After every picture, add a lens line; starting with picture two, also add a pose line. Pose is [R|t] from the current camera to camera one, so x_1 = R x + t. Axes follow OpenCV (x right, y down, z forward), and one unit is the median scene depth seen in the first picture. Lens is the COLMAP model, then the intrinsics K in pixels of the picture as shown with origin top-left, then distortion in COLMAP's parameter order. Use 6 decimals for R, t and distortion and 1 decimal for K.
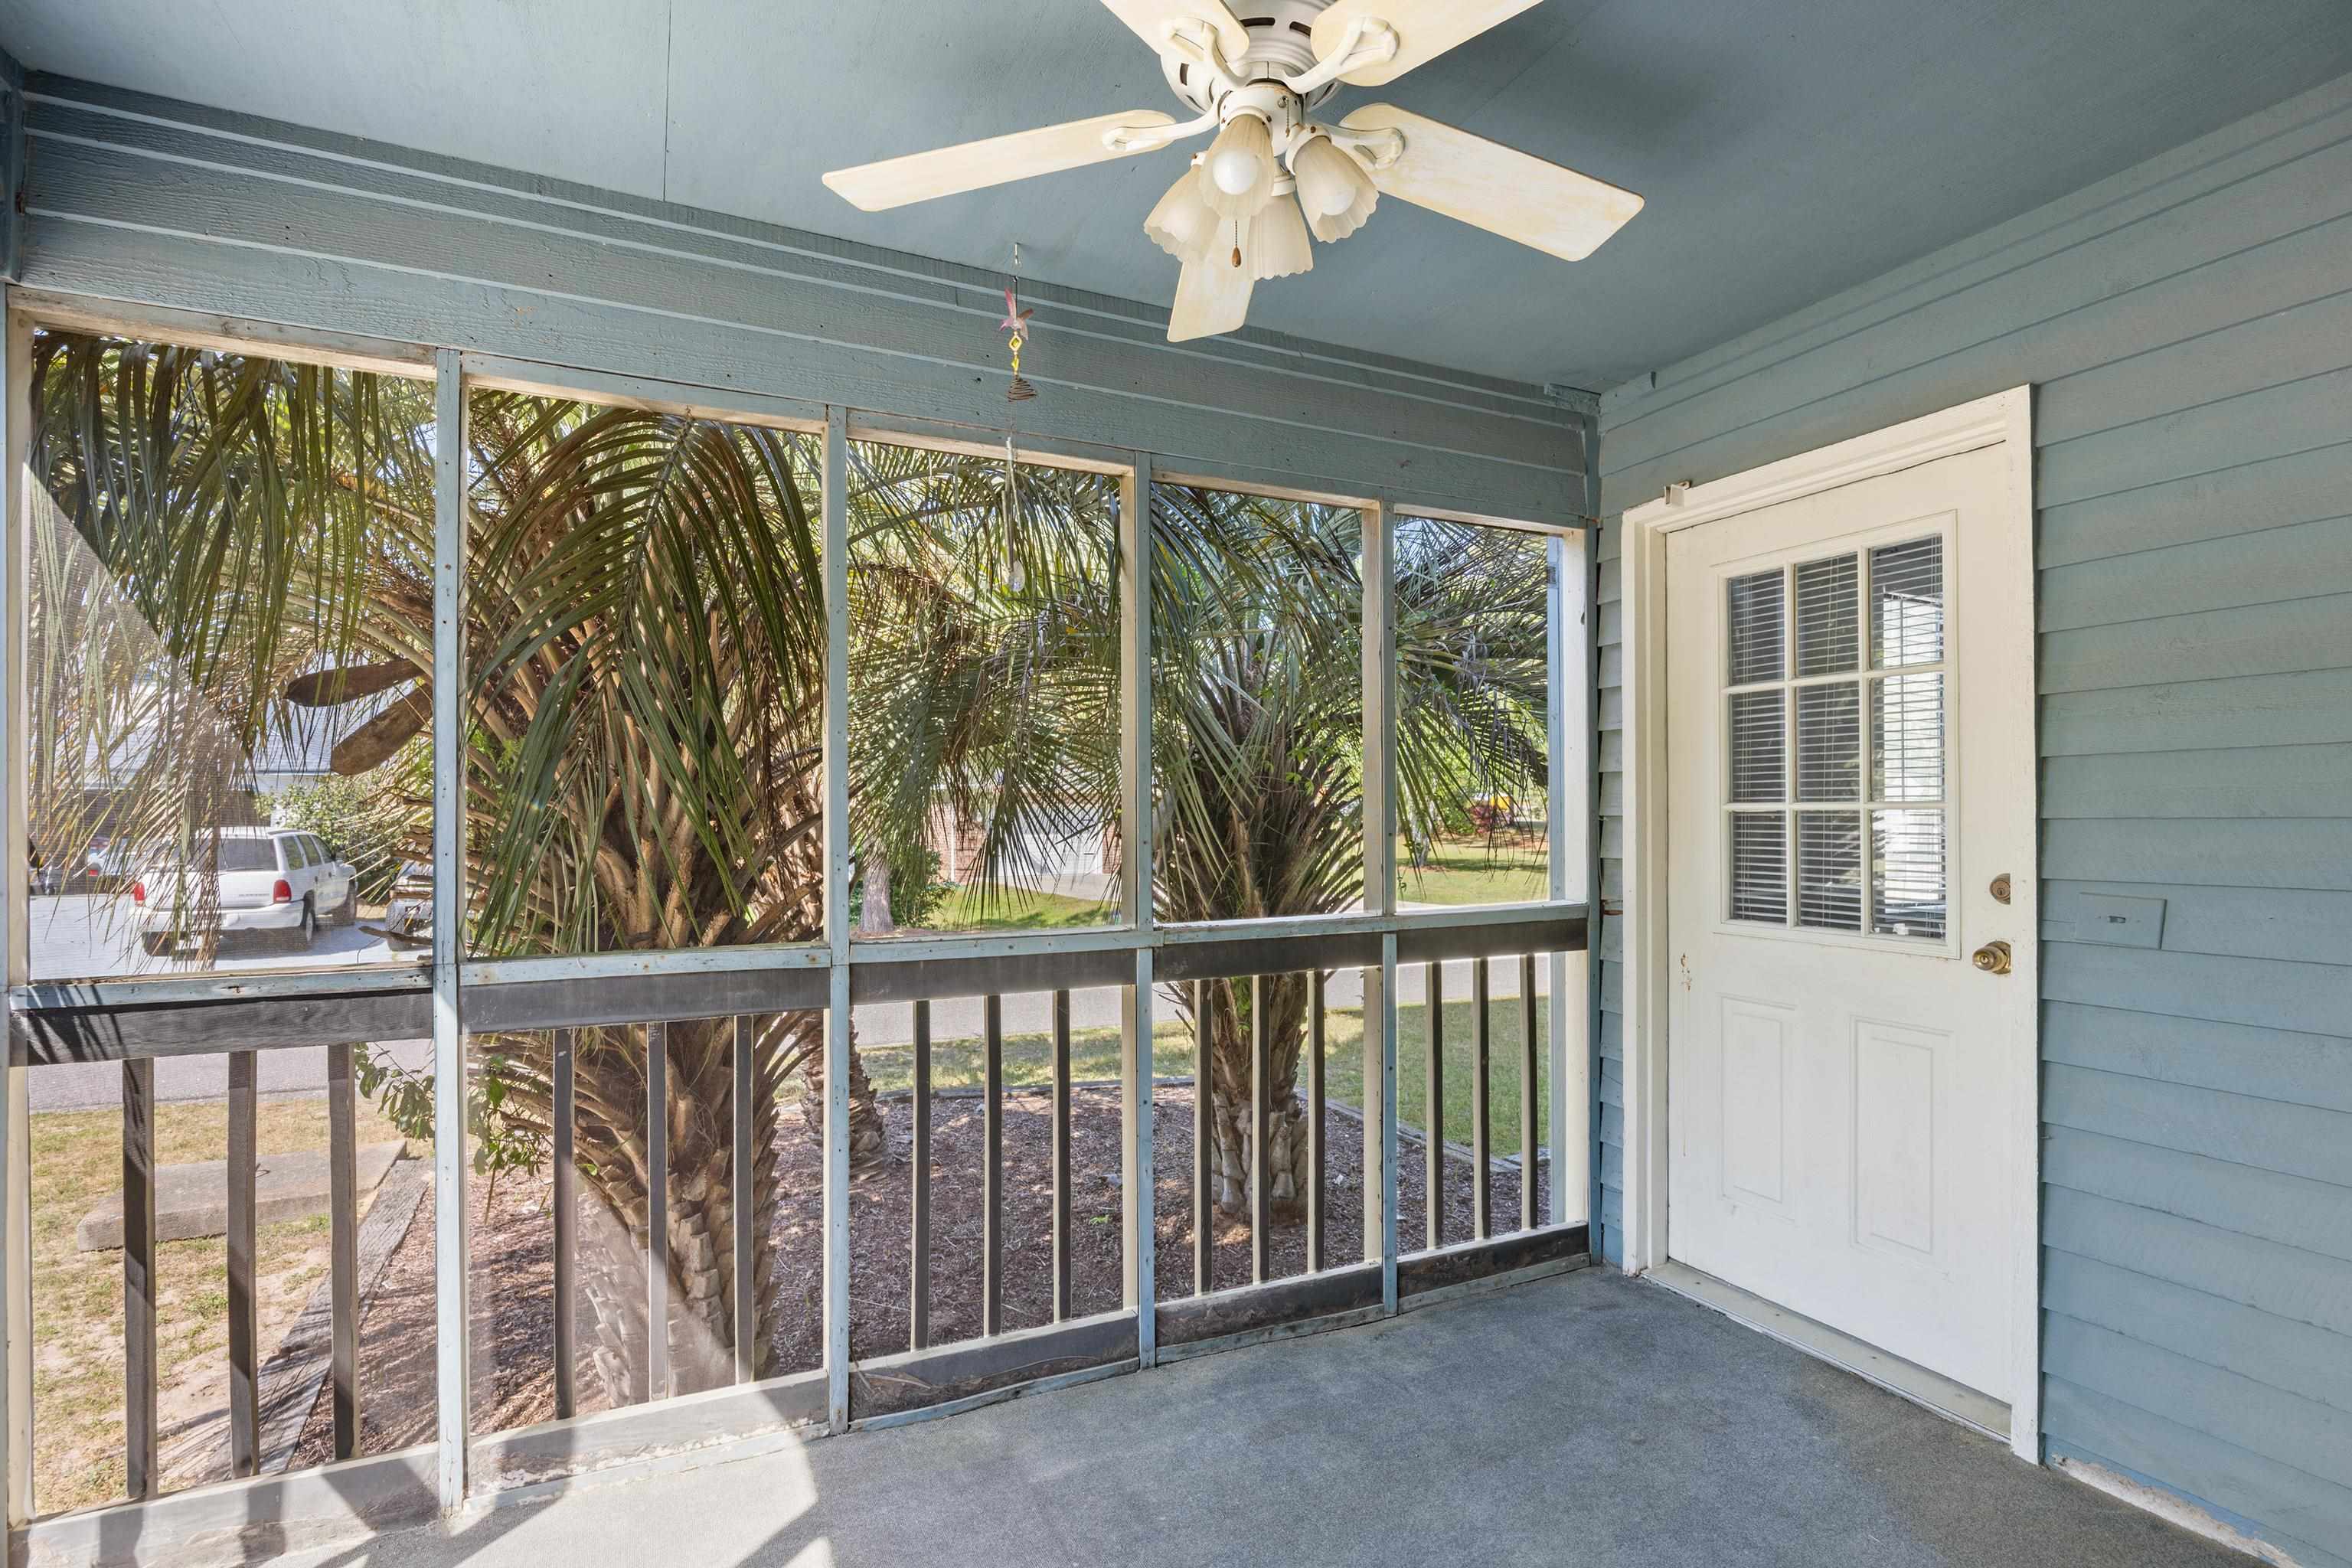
lens RADIAL K [[1110.0, 0, 1180.9], [0, 1110.0, 815.0], [0, 0, 1]] dist [-0.018788, 0.003699]
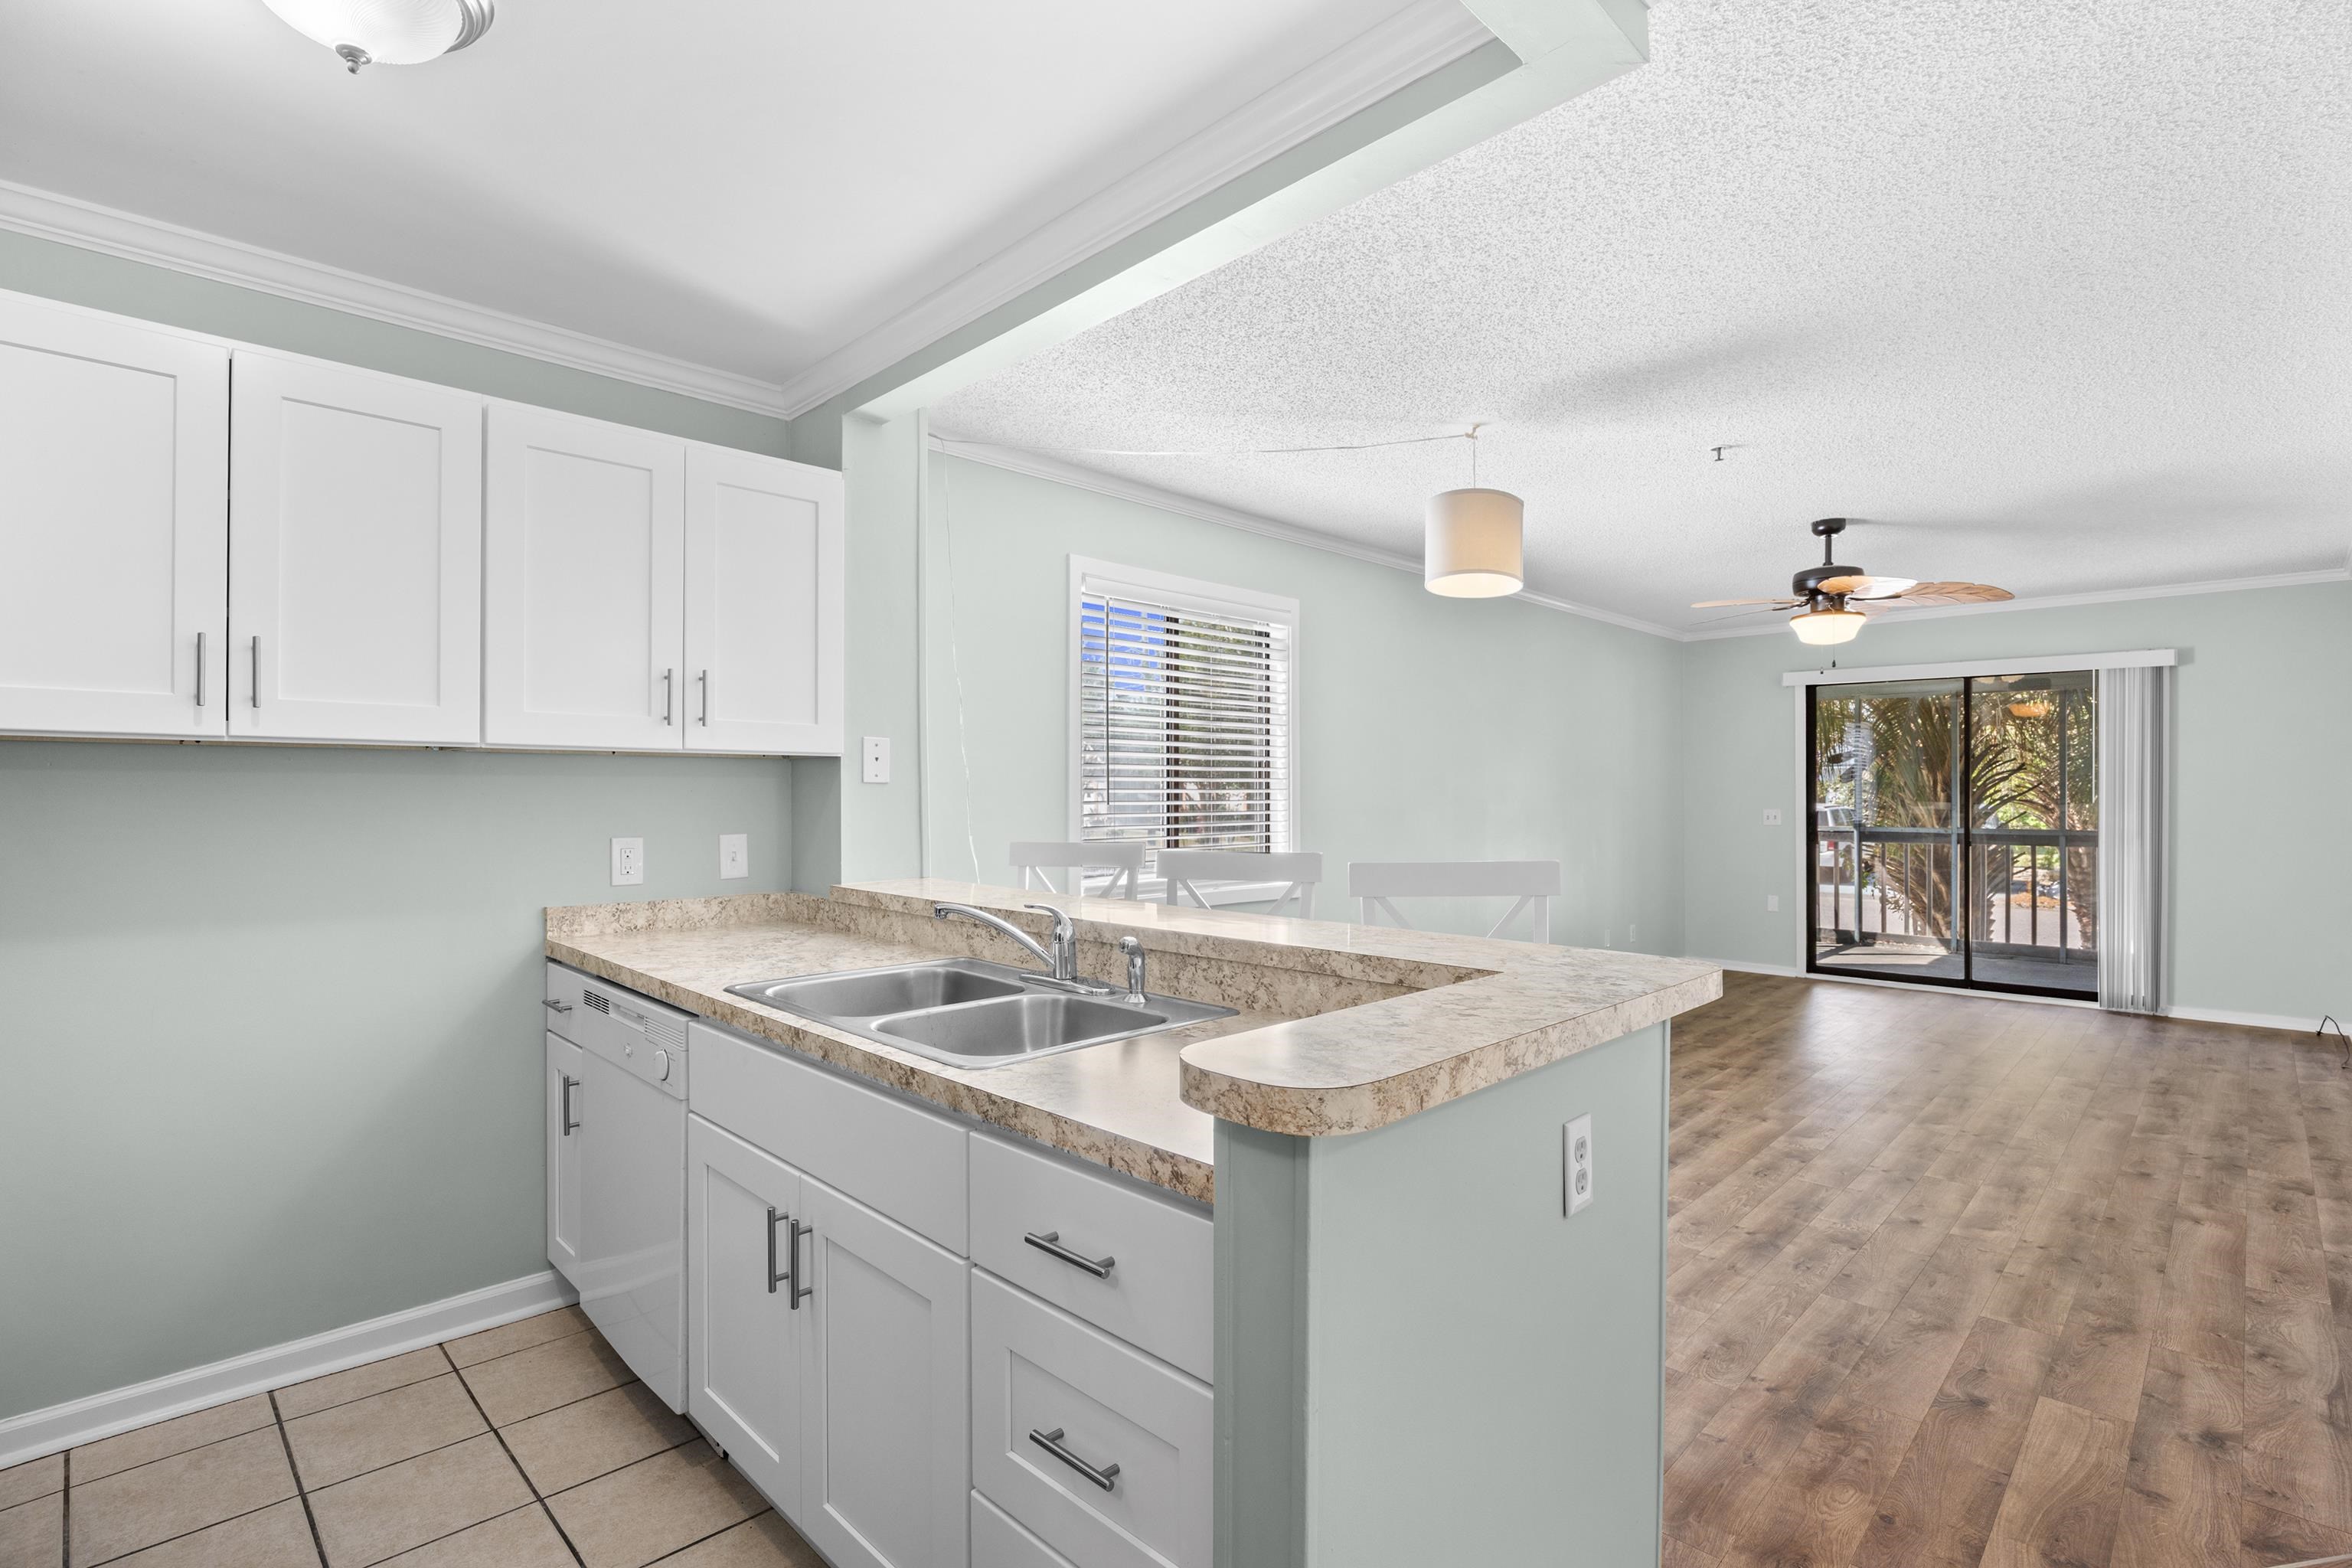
lens RADIAL K [[1090.1, 0, 1166.3], [0, 1090.1, 796.8], [0, 0, 1]] dist [-0.016517, 0.001282]
pose [[0.332455, 0.006918, -0.943094, 2.021881], [0.001648, 0.999967, 0.007916, -0.022165], [0.943118, -0.004186, 0.332433, -2.470165]]
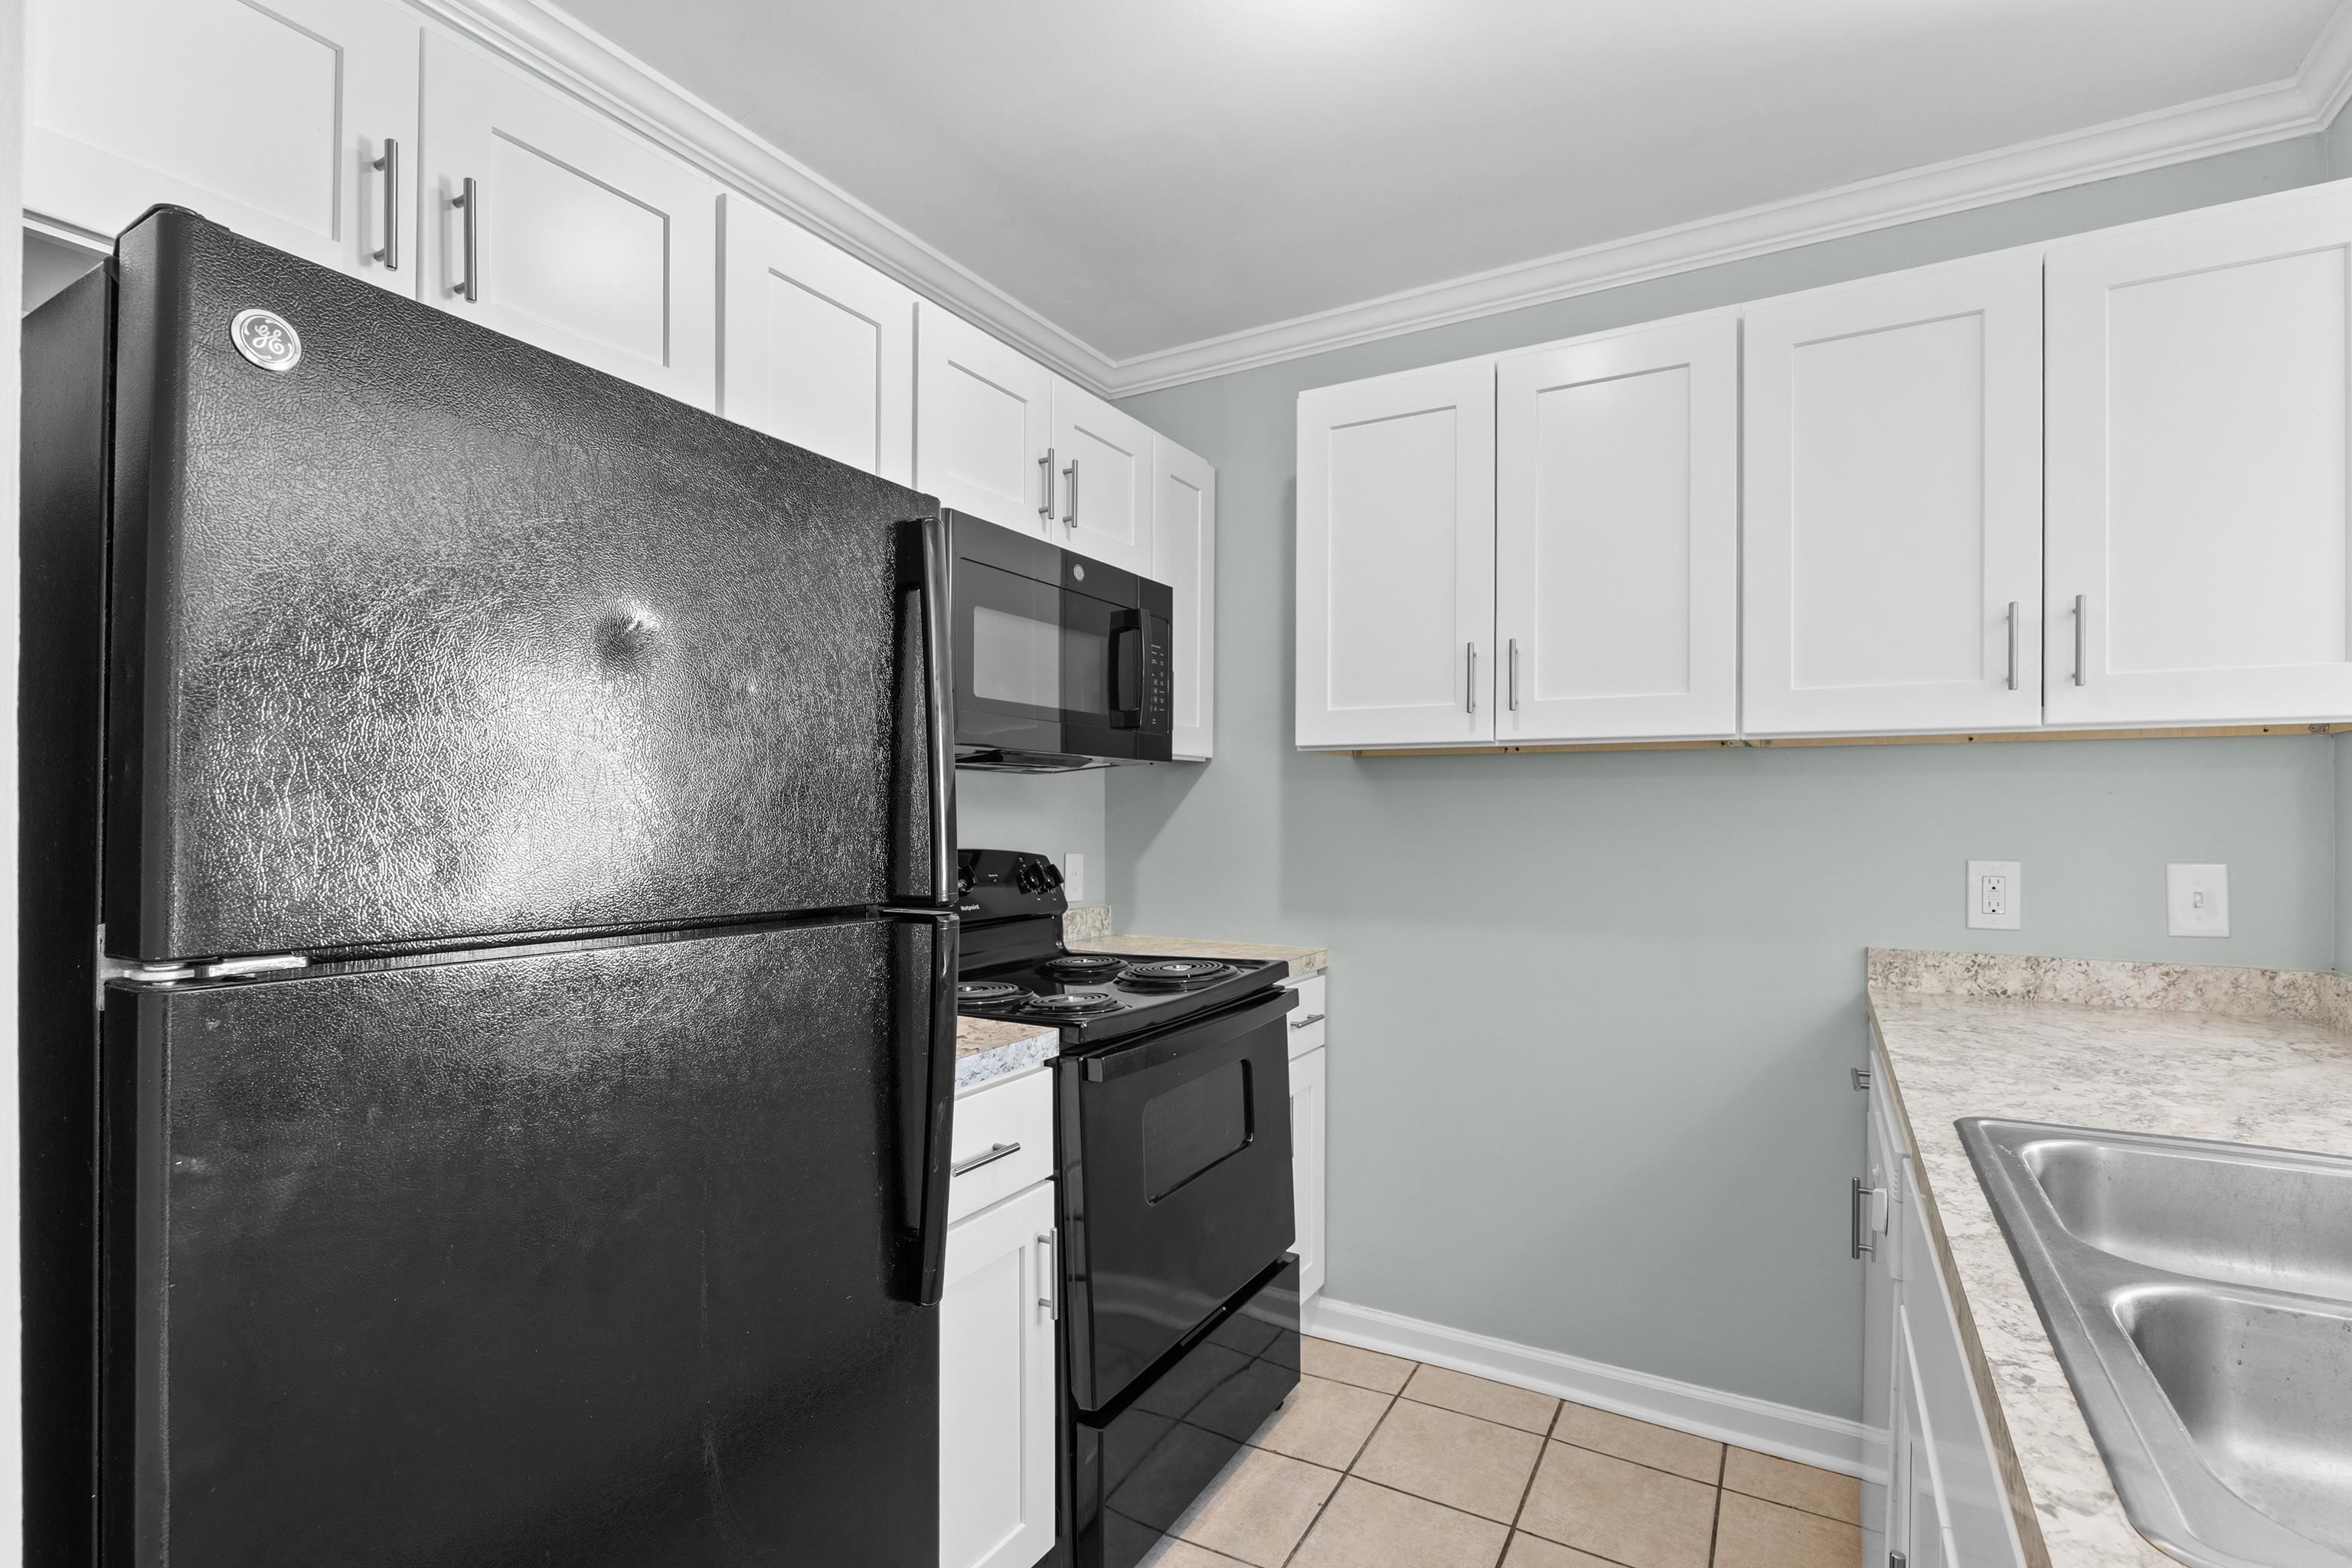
lens RADIAL K [[1090.1, 0, 1167.1], [0, 1090.1, 812.9], [0, 0, 1]] dist [-0.016517, 0.001282]
pose [[-0.824350, 0.002753, -0.566074, 1.718935], [0.002824, 0.999996, 0.000751, -0.009393], [0.566074, -0.000980, -0.824354, -2.327062]]
